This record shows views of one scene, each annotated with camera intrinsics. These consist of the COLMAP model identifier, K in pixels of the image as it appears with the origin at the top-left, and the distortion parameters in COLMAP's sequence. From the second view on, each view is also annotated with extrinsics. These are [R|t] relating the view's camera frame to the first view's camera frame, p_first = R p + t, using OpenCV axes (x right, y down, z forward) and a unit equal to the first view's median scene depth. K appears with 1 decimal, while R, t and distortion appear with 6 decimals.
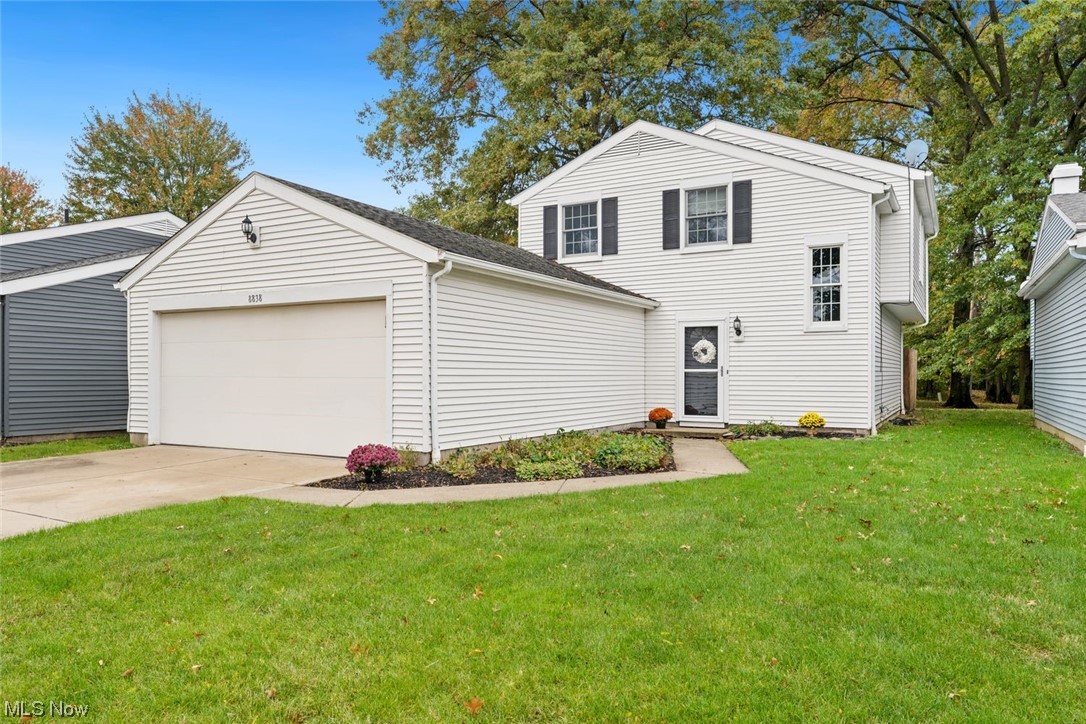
lens RADIAL K [[748.7, 0, 543.0], [0, 748.7, 362.0], [0, 0, 1]] dist [0.007792, 0.001155]
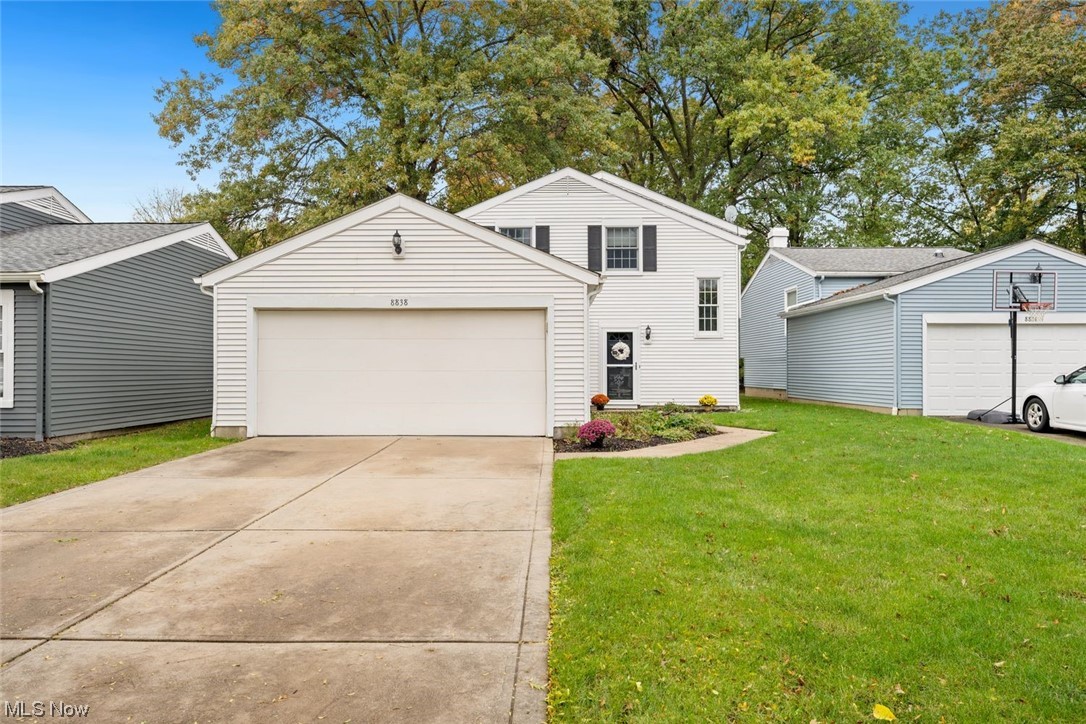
lens RADIAL K [[720.3, 0, 543.0], [0, 720.3, 362.0], [0, 0, 1]] dist [0.009722, 0.000516]
pose [[0.878956, 0.002679, 0.476896, -0.519170], [-0.005924, 0.999968, 0.005301, -0.000685], [-0.476867, -0.007485, 0.878944, -0.052139]]
